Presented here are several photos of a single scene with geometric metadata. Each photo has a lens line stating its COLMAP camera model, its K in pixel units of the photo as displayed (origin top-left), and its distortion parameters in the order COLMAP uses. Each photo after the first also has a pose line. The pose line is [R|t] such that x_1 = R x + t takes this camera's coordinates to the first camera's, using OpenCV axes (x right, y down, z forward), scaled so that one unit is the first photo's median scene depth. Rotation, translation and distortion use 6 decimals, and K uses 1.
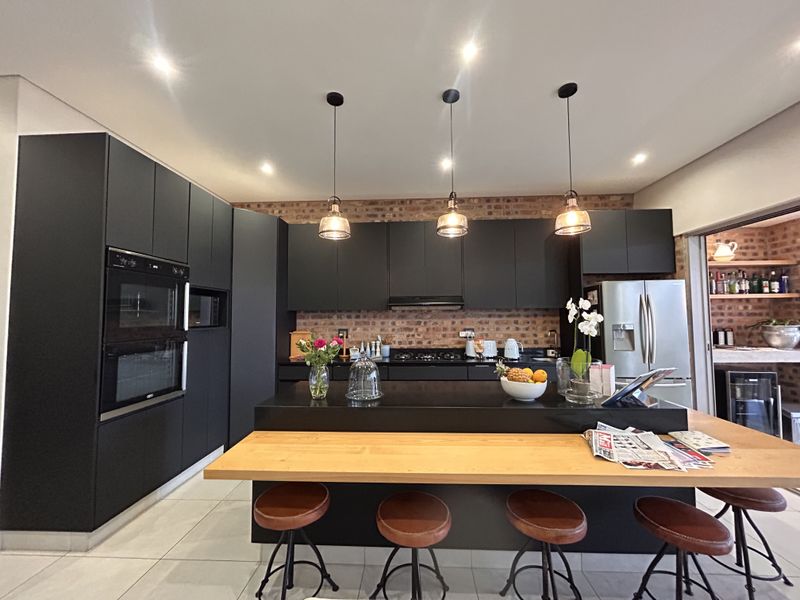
lens RADIAL K [[322.6, 0, 400.0], [0, 322.6, 300.0], [0, 0, 1]] dist [0.000438, -0.000759]
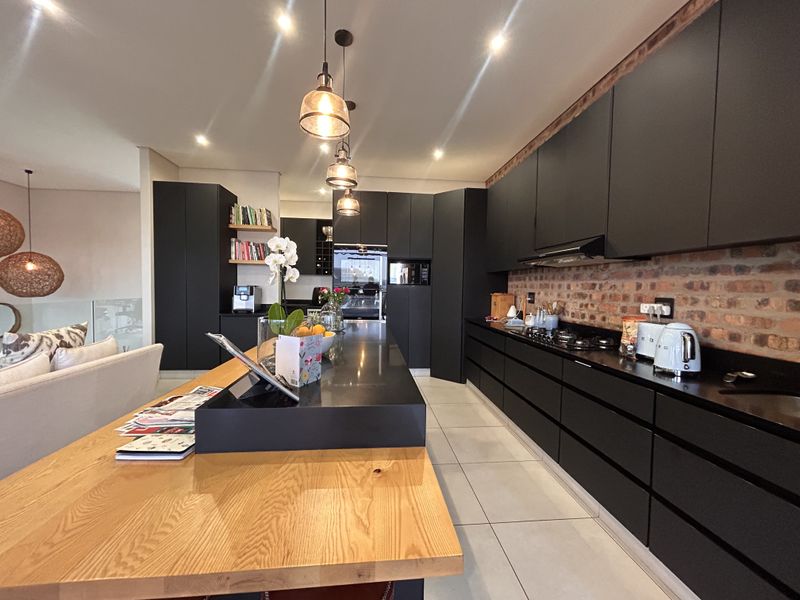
lens RADIAL K [[322.6, 0, 400.0], [0, 322.6, 300.0], [0, 0, 1]] dist [0.000438, -0.000759]
pose [[0.141024, 0.050315, -0.988727, 0.658377], [0.032053, 0.997952, 0.055356, 0.053711], [0.989487, -0.039498, 0.139123, 0.566452]]
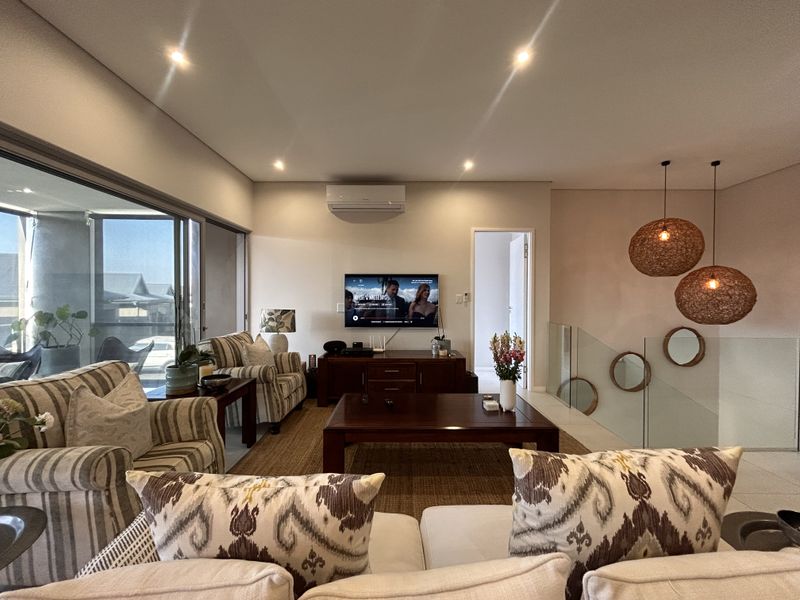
lens RADIAL K [[321.2, 0, 400.0], [0, 321.2, 300.0], [0, 0, 1]] dist [0.001092, -0.000441]
pose [[-0.999269, 0.003361, -0.038072, 0.199835], [0.004804, 0.999271, -0.037877, 0.026199], [0.037917, -0.038032, -0.998557, 0.263194]]
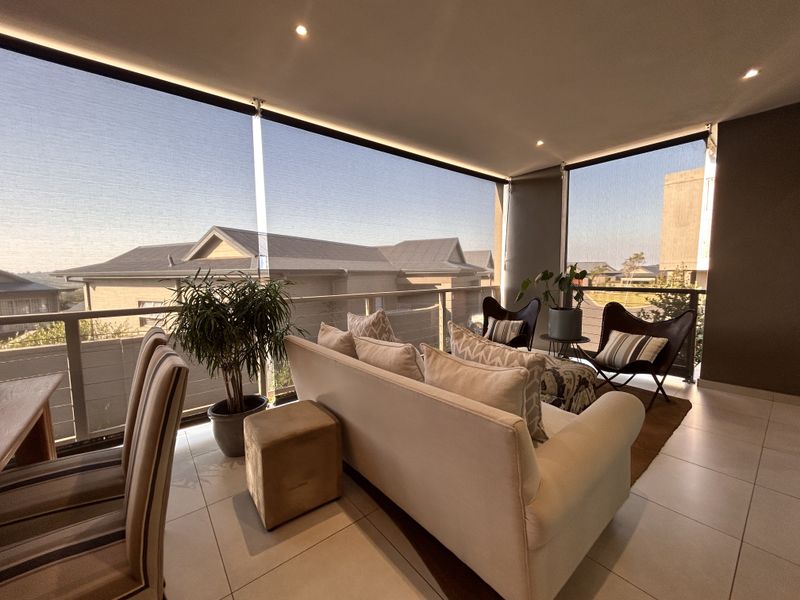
lens RADIAL K [[321.2, 0, 400.0], [0, 321.2, 300.0], [0, 0, 1]] dist [0.001092, -0.000441]
pose [[-0.662693, -0.050205, 0.747206, 0.805879], [-0.021261, 0.998609, 0.048241, 0.064832], [-0.748589, 0.016083, -0.662839, 0.183693]]
